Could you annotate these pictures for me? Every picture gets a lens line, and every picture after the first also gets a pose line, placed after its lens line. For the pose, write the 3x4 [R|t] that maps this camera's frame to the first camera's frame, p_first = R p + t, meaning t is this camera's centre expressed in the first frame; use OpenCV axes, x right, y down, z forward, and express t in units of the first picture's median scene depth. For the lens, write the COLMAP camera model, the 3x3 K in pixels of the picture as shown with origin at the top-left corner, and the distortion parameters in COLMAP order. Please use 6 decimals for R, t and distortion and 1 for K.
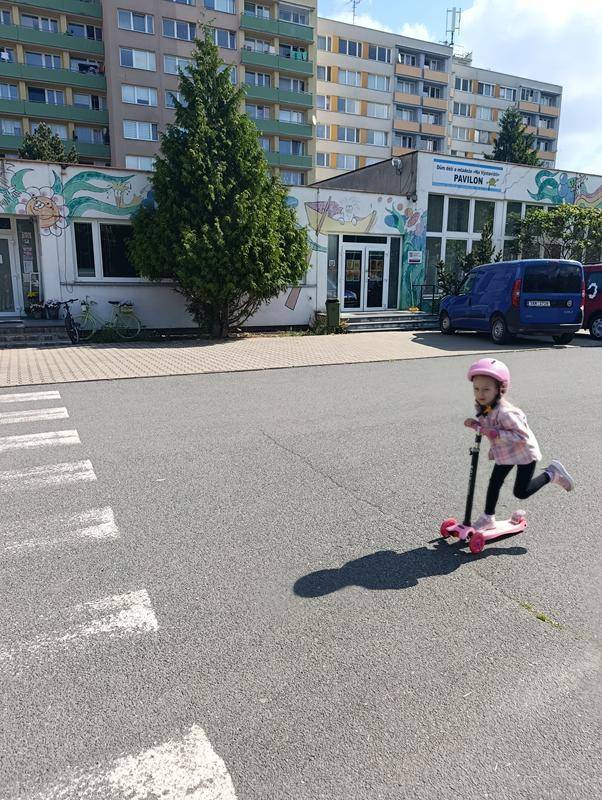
lens RADIAL K [[538.5, 0, 296.4], [0, 538.5, 404.2], [0, 0, 1]] dist [0.011019, -0.023111]
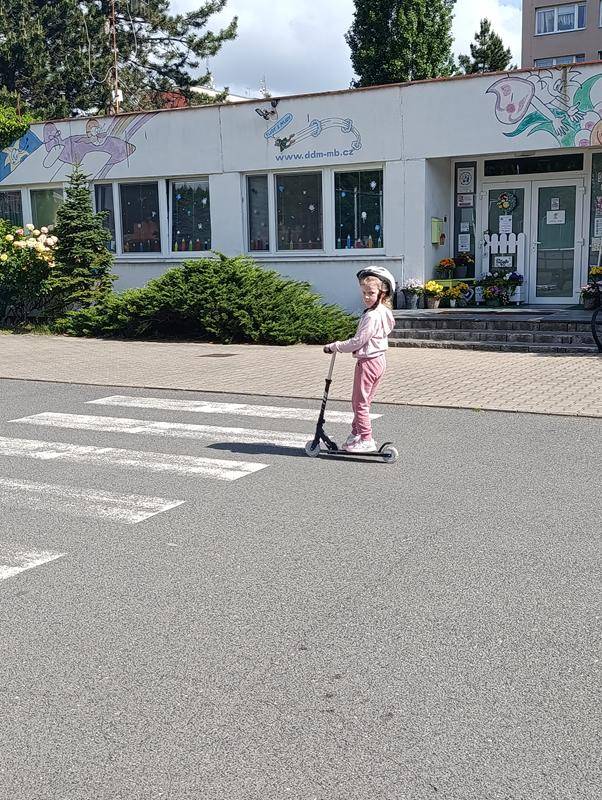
lens RADIAL K [[910.3, 0, 314.4], [0, 910.3, 416.6], [0, 0, 1]] dist [0.065916, 0.000000]
pose [[0.573132, 0.129007, -0.809245, 0.191946], [-0.159739, 0.986175, 0.044080, -0.025575], [0.803743, 0.104004, 0.585816, 0.106270]]
